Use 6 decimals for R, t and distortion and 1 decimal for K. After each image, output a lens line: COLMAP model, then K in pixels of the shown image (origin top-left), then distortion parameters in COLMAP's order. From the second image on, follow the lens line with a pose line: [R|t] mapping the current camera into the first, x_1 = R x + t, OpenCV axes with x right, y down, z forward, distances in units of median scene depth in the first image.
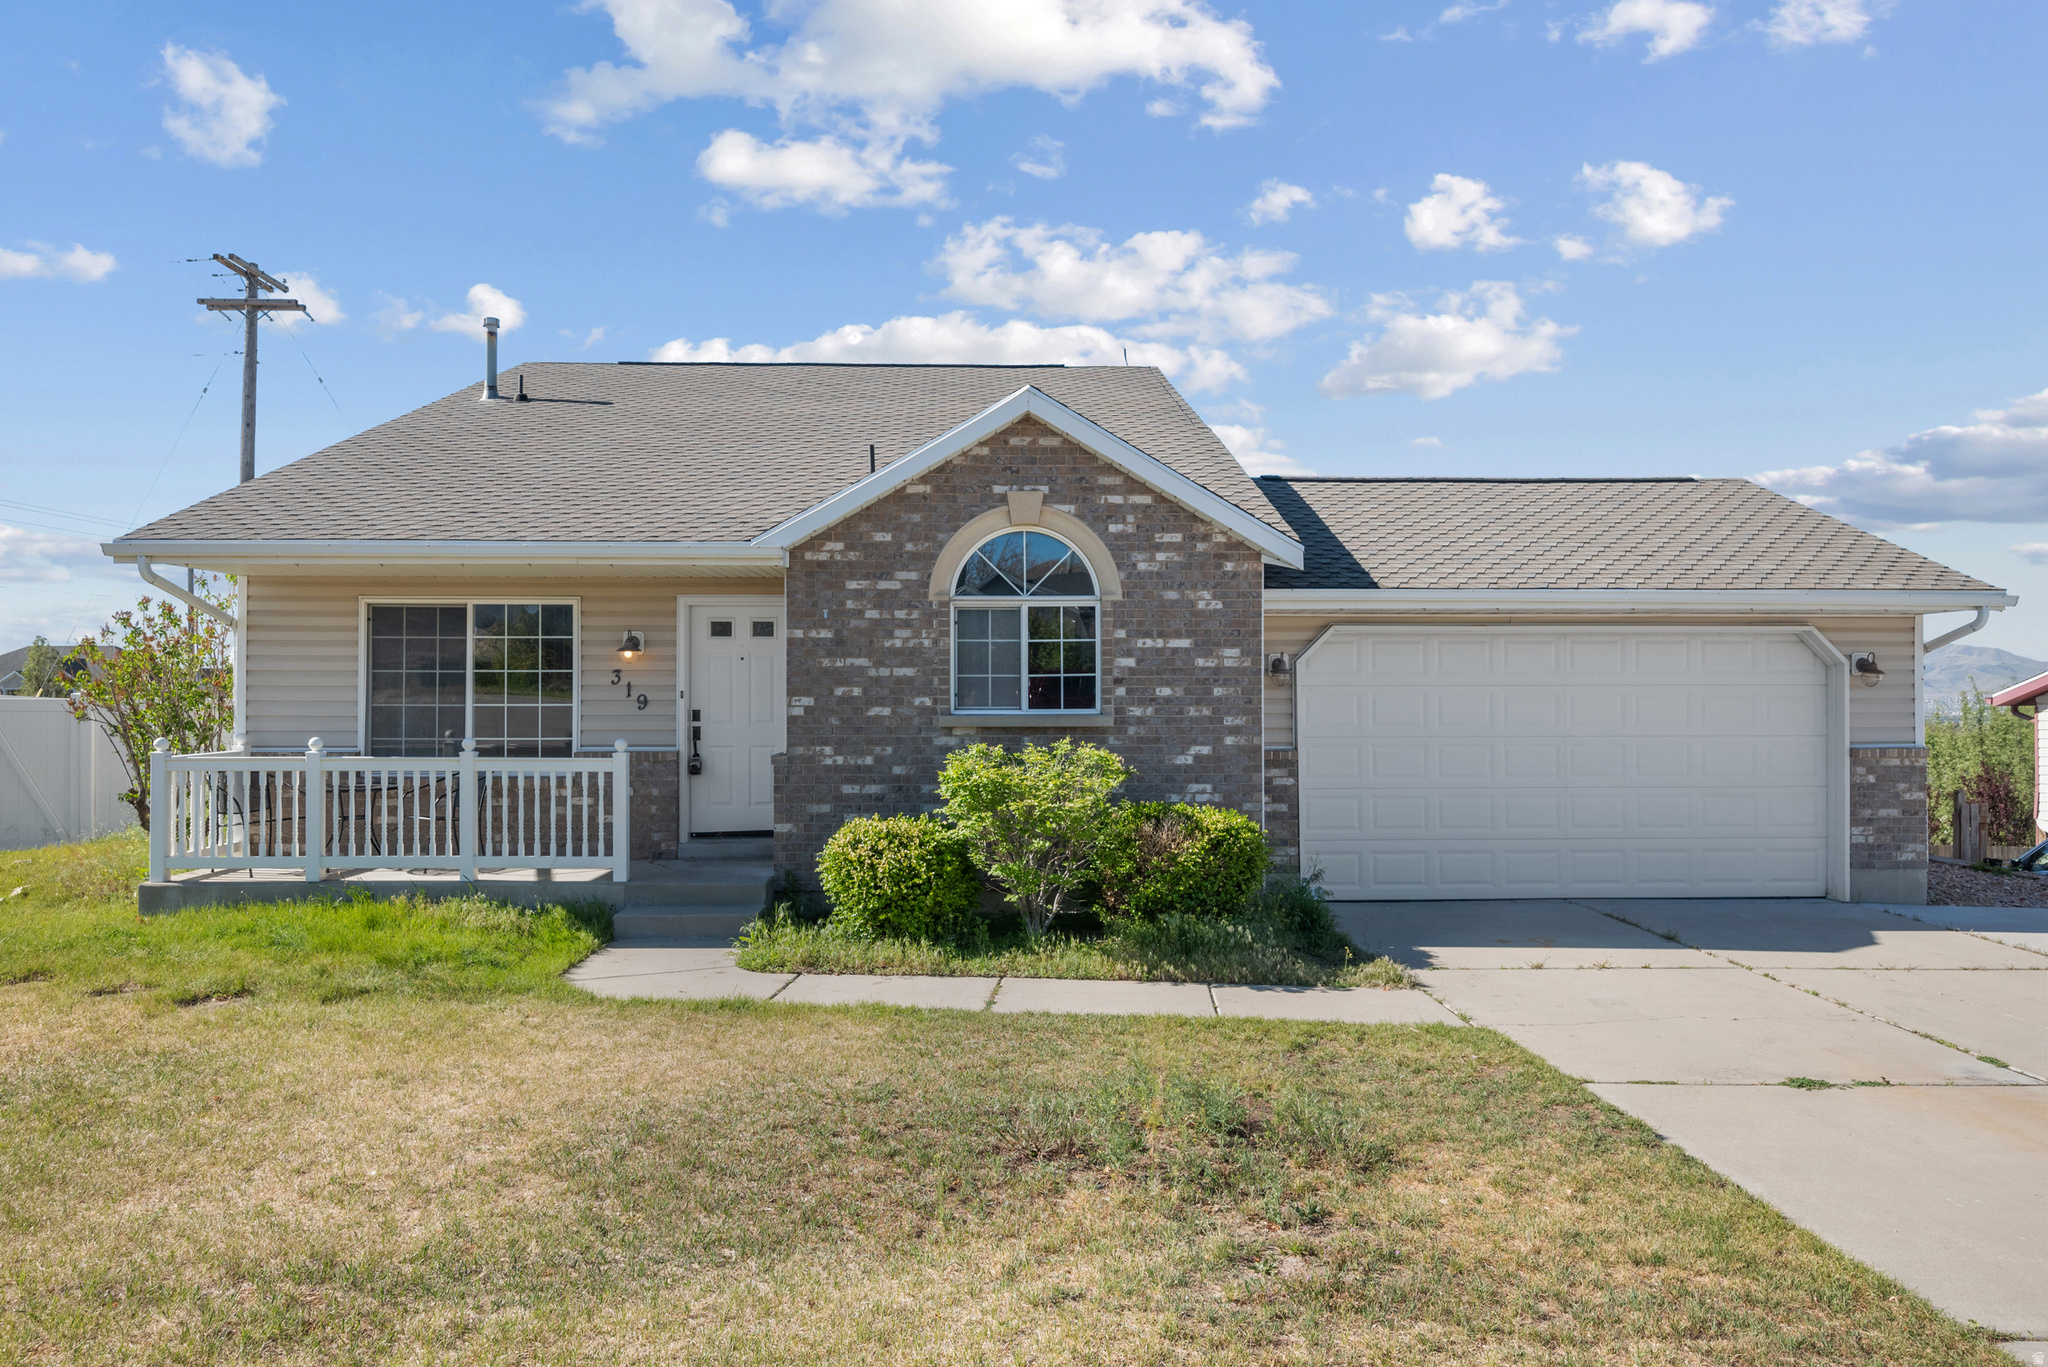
lens RADIAL K [[1303.1, 0, 1026.0], [0, 1303.1, 691.5], [0, 0, 1]] dist [-0.004004, 0.001455]
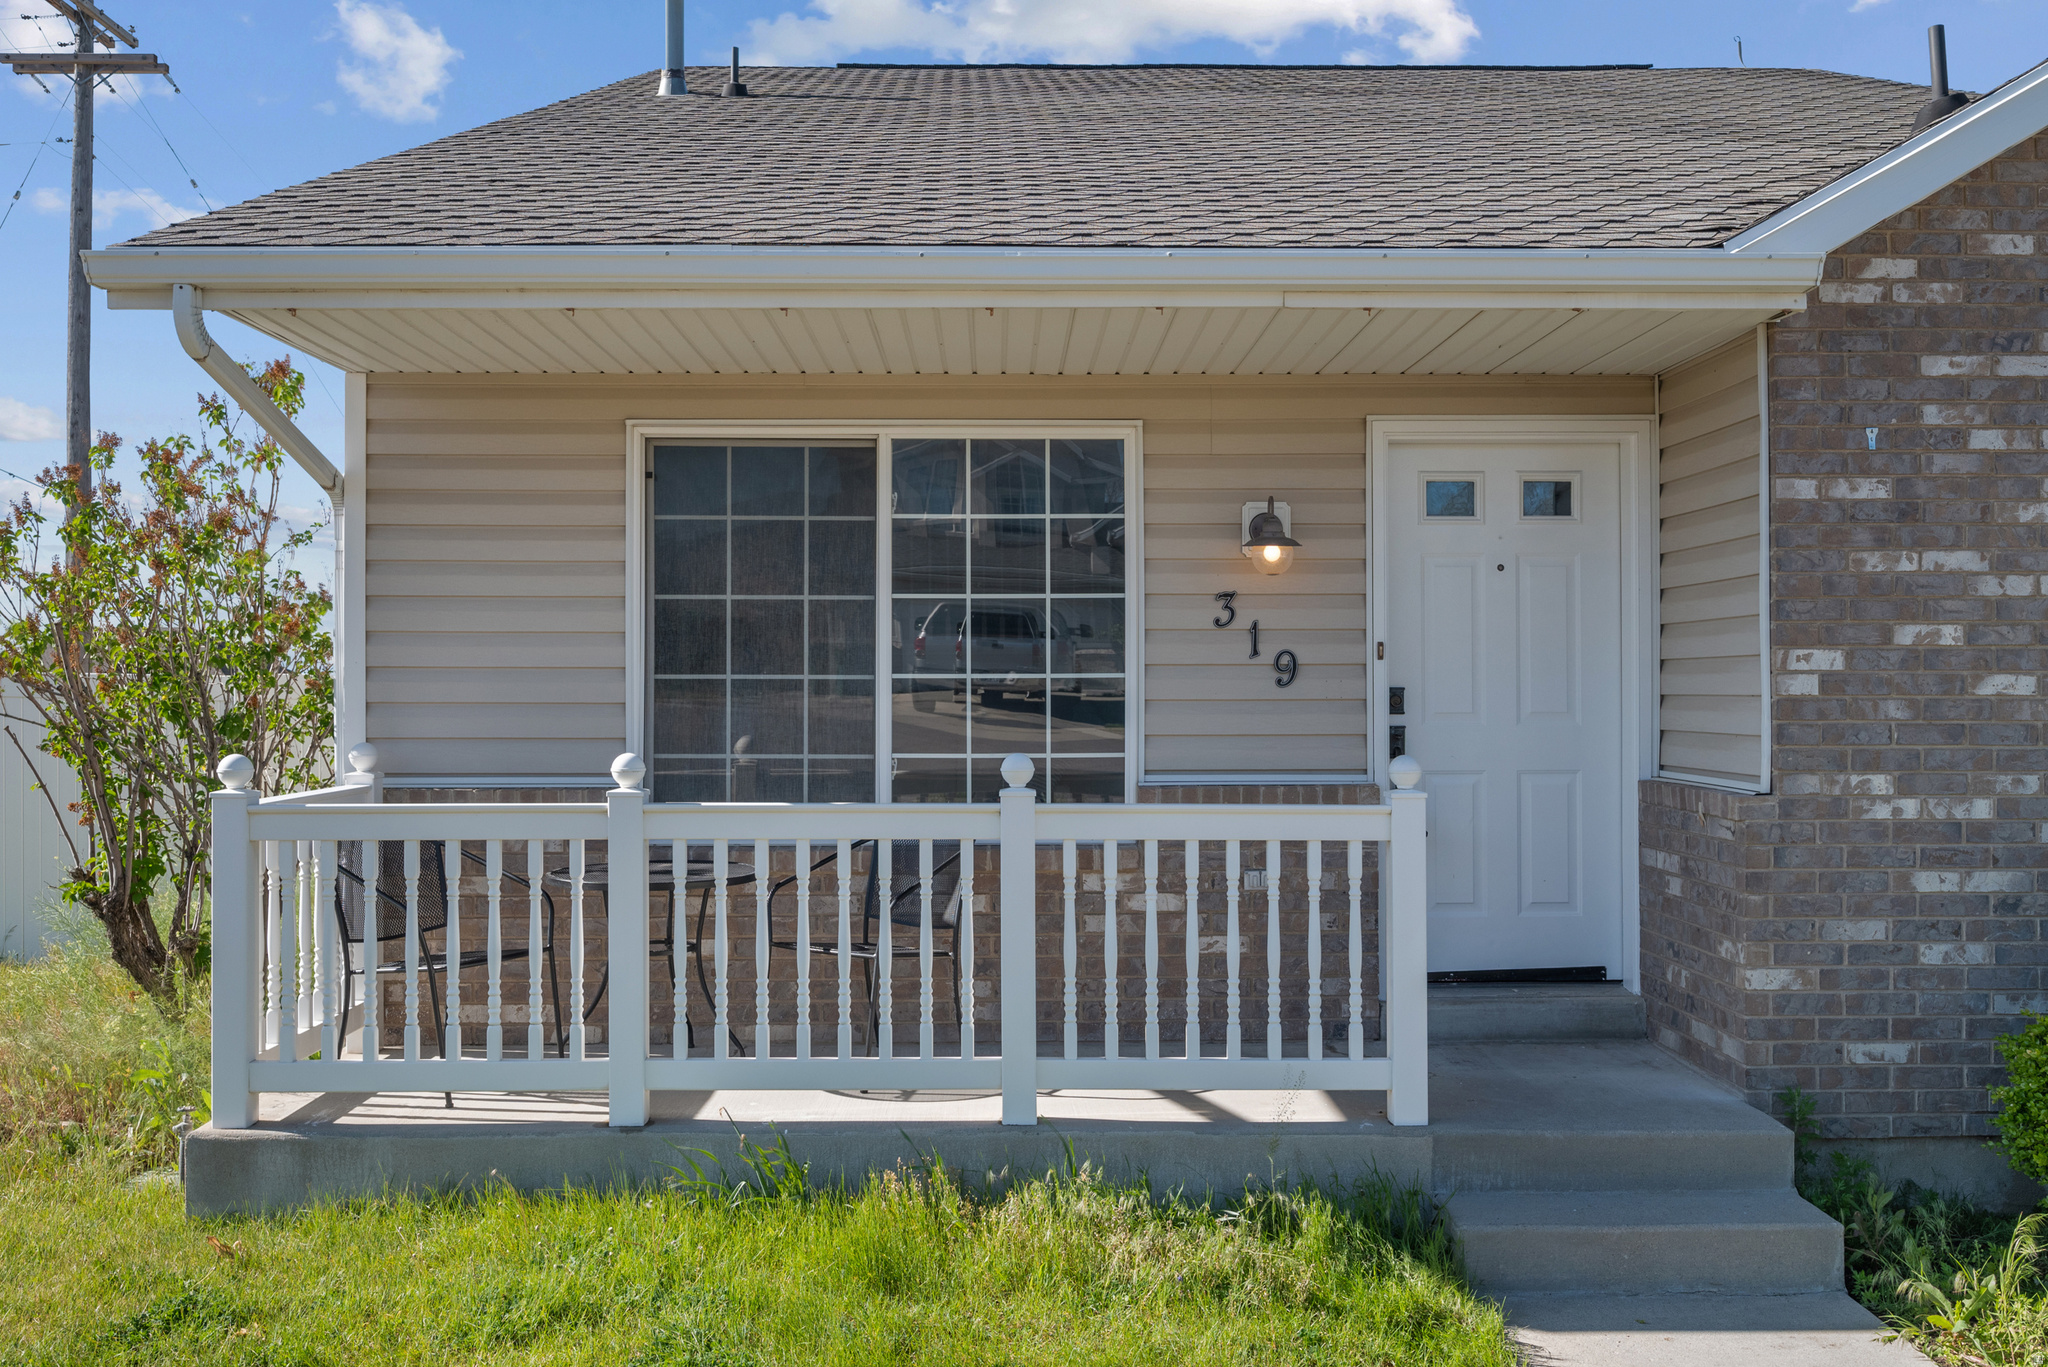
lens RADIAL K [[1801.7, 0, 1022.4], [0, 1801.7, 689.1], [0, 0, 1]] dist [-0.003840, 0.000036]
pose [[0.999812, -0.002030, -0.019266, -0.401049], [0.002035, 0.999998, 0.000221, 0.015695], [0.019266, -0.000261, 0.999814, 0.447347]]
